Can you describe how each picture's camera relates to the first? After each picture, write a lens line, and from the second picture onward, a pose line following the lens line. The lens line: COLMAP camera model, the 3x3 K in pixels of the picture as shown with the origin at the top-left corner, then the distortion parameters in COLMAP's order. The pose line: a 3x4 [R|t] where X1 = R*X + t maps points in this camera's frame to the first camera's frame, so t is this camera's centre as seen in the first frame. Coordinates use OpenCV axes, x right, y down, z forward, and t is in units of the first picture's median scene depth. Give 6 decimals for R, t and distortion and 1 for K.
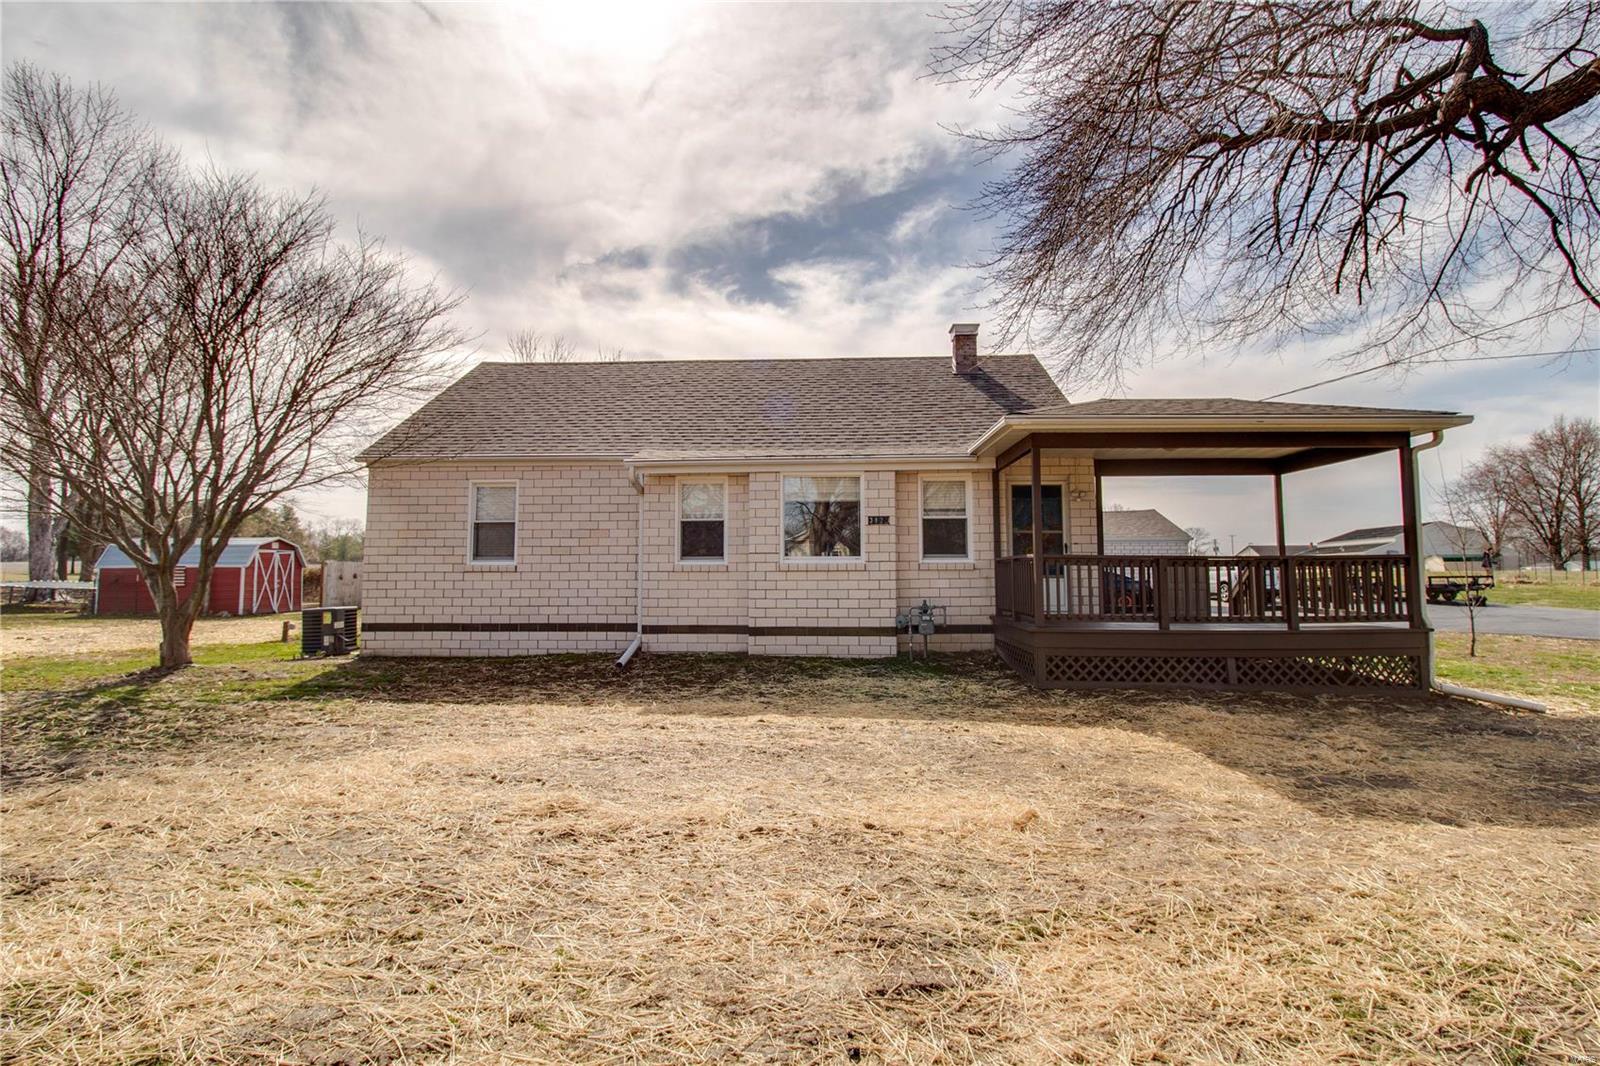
lens RADIAL K [[759.7, 0, 799.4], [0, 759.7, 526.9], [0, 0, 1]] dist [-0.019346, -0.000170]
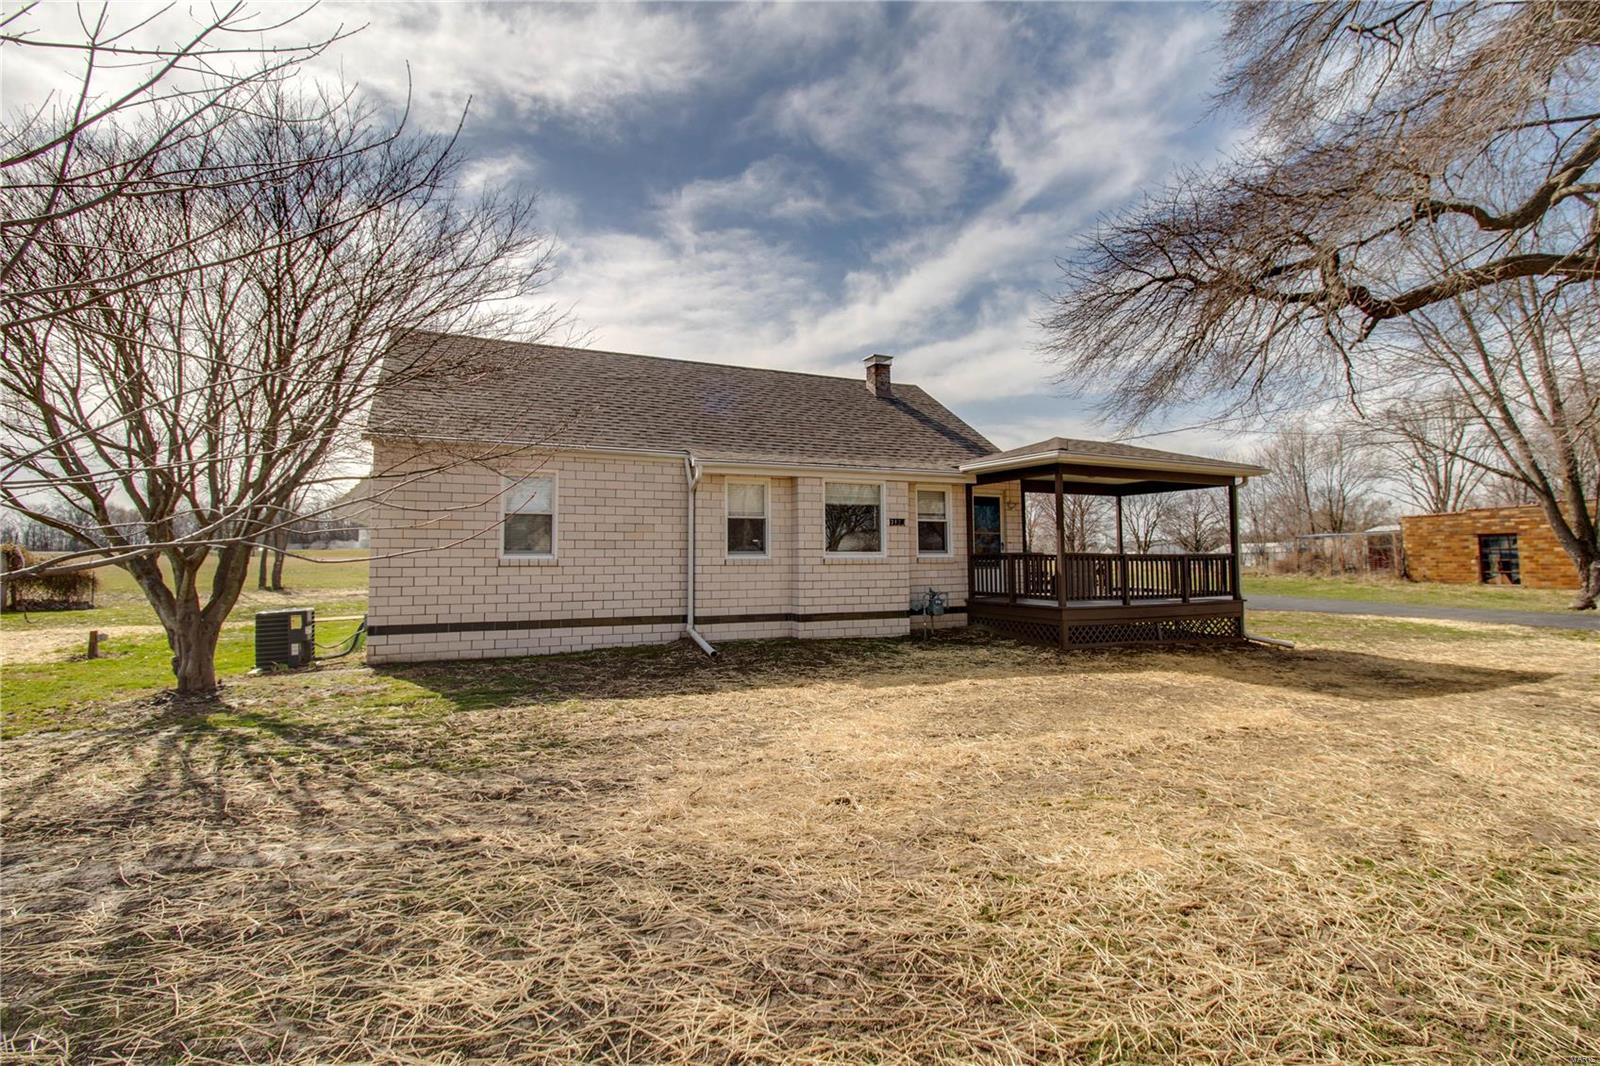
lens RADIAL K [[759.7, 0, 807.6], [0, 759.7, 540.2], [0, 0, 1]] dist [-0.019346, -0.000170]
pose [[0.885248, 0.012970, 0.464938, -0.561321], [-0.024033, 0.999551, 0.017875, 0.001972], [-0.464498, -0.026997, 0.885163, 0.003167]]
